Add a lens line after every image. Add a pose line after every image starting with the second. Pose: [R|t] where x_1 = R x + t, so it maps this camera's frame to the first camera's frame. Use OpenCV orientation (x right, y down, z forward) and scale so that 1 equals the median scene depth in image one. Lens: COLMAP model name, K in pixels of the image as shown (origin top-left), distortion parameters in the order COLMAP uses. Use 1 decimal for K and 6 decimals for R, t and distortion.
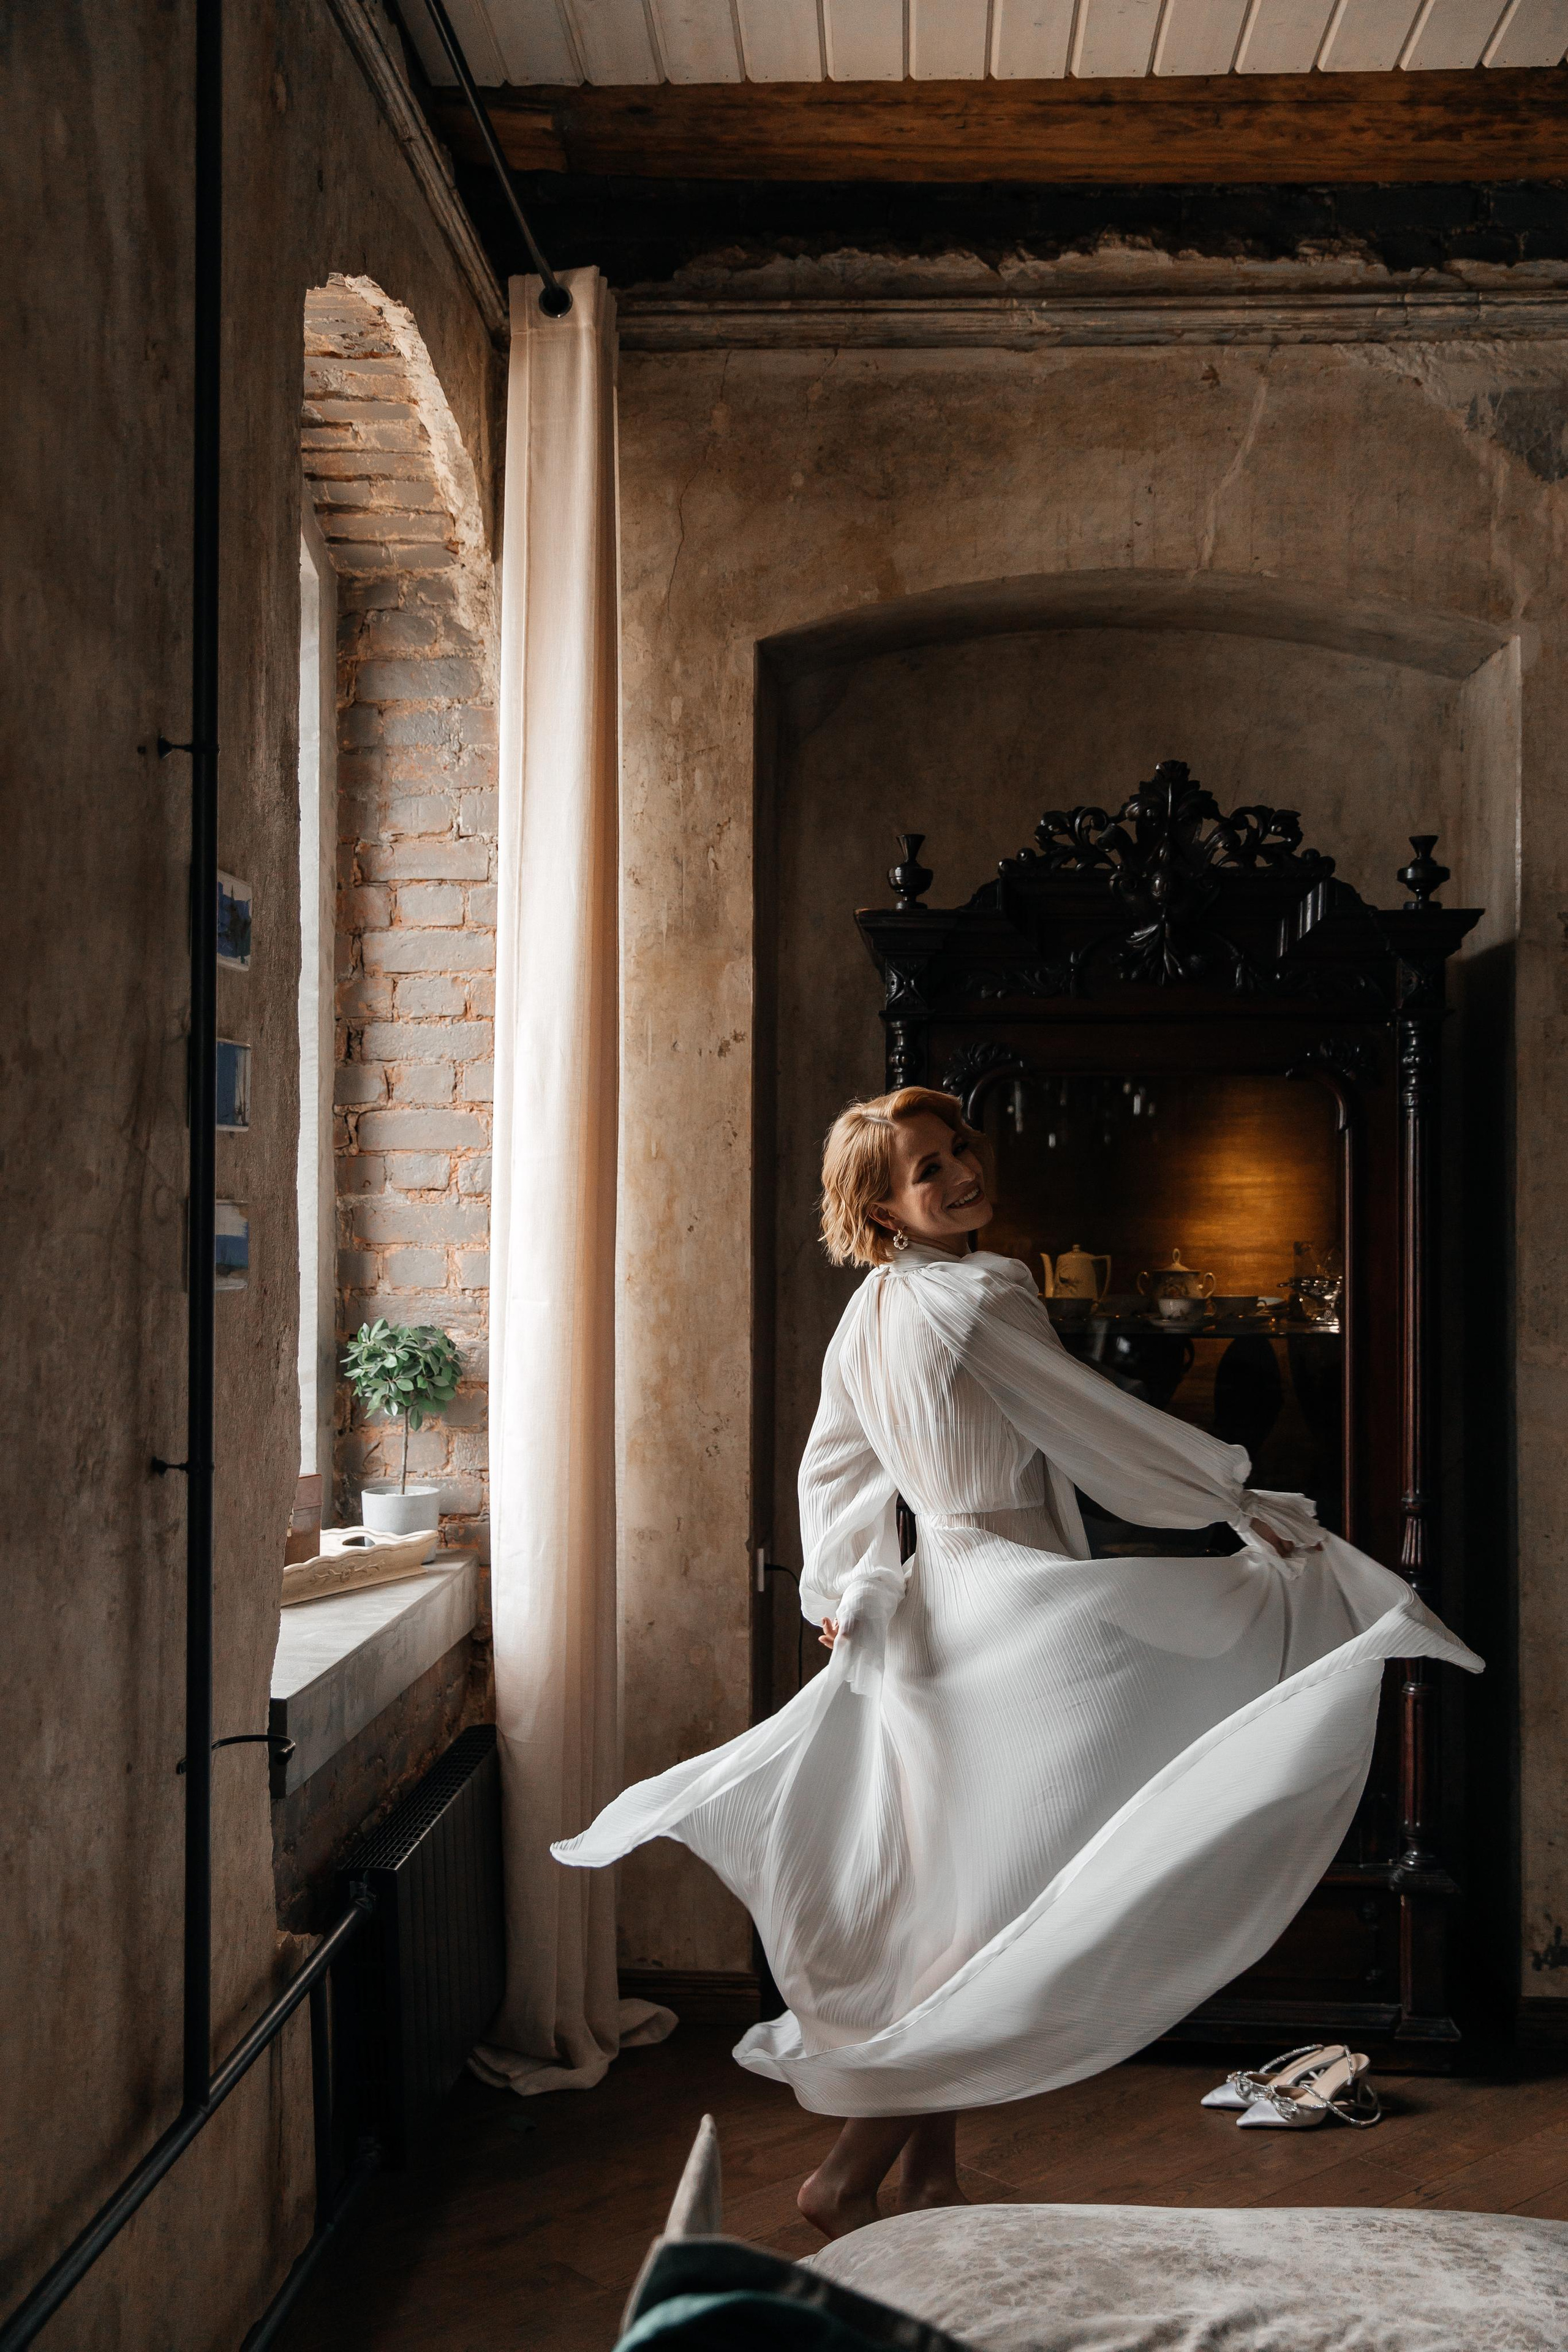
lens RADIAL K [[2491.1, 0, 784.0], [0, 2491.1, 1176.0], [0, 0, 1]] dist [0.047541, -0.002043]
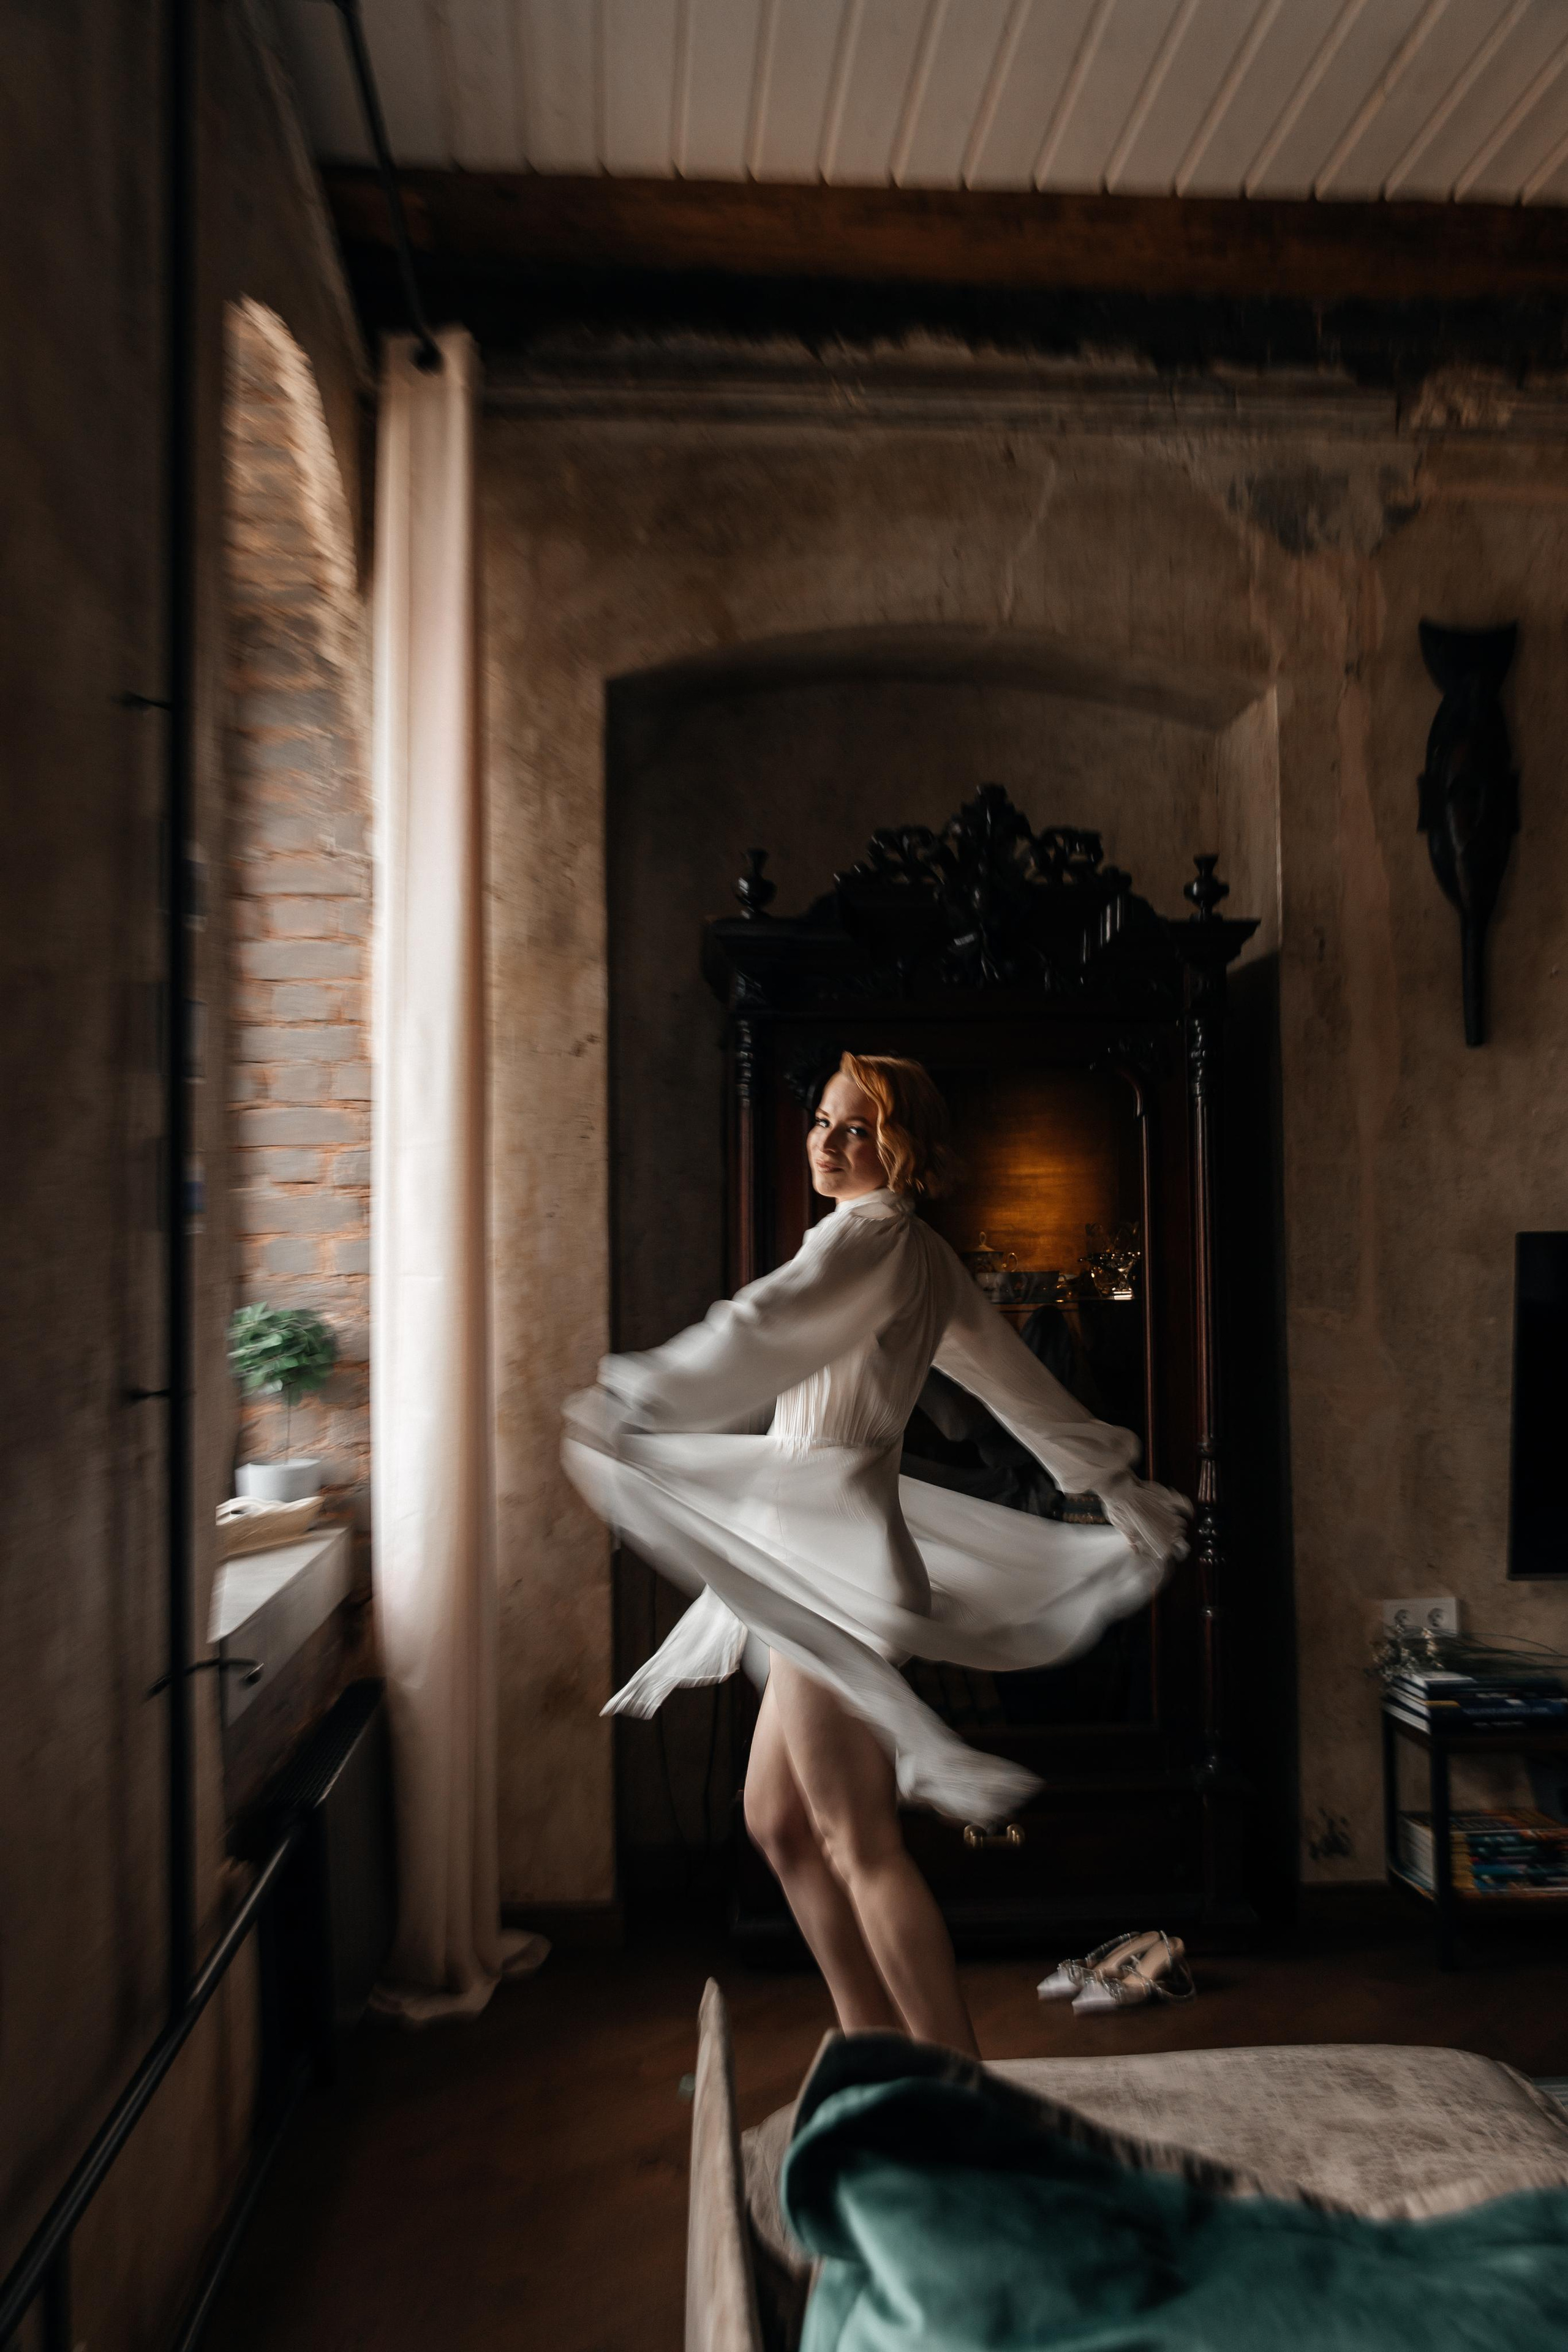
lens RADIAL K [[2214.5, 0, 793.8], [0, 2214.5, 1174.6], [0, 0, 1]] dist [0.009948, 0.002574]
pose [[0.990696, -0.009115, 0.135787, -0.063381], [0.013415, 0.999436, -0.030781, 0.034574], [-0.135430, 0.032316, 0.990260, 0.032352]]
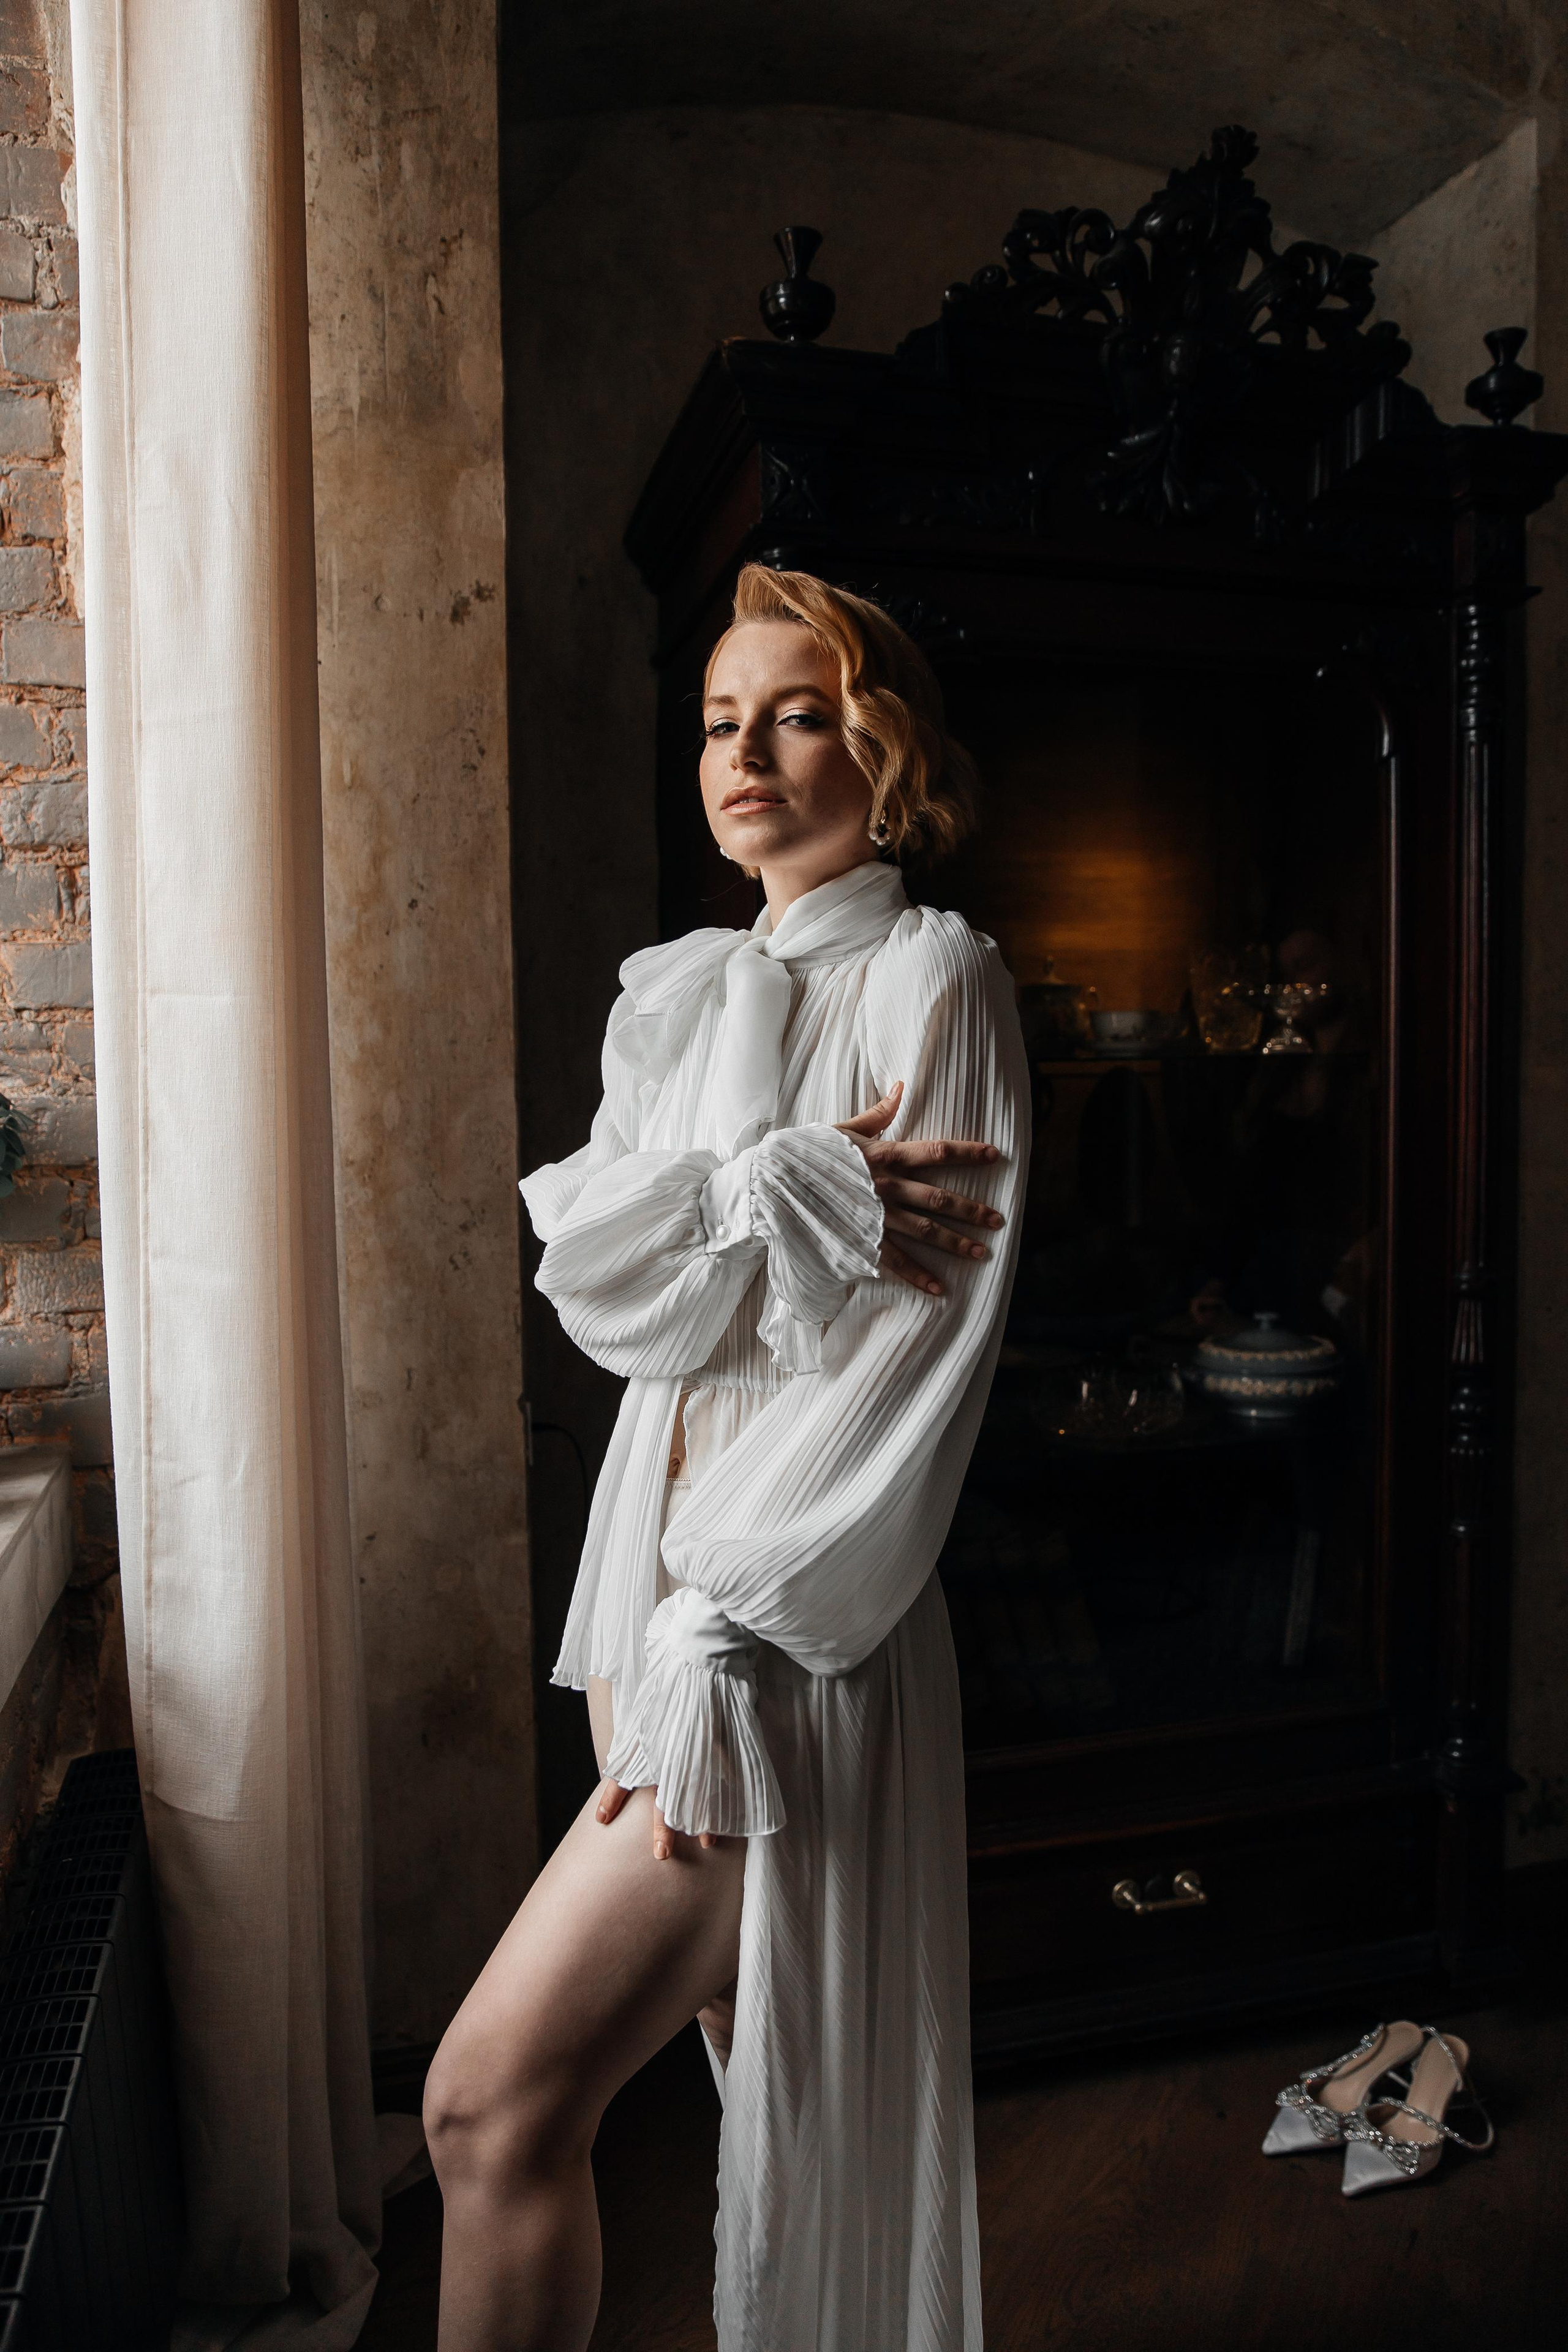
lens RADIAL K [[1644.5, 0, 781.8], [0, 1644.5, 1181.2], [0, 0, 1]] dist [-0.063592, 0.039700]
pose [[0.945345, -0.039148, 0.323715, -0.085172], [0.010907, 0.996008, 0.088598, 0.054678], [-0.325891, -0.080225, 0.941998, 0.586459]]
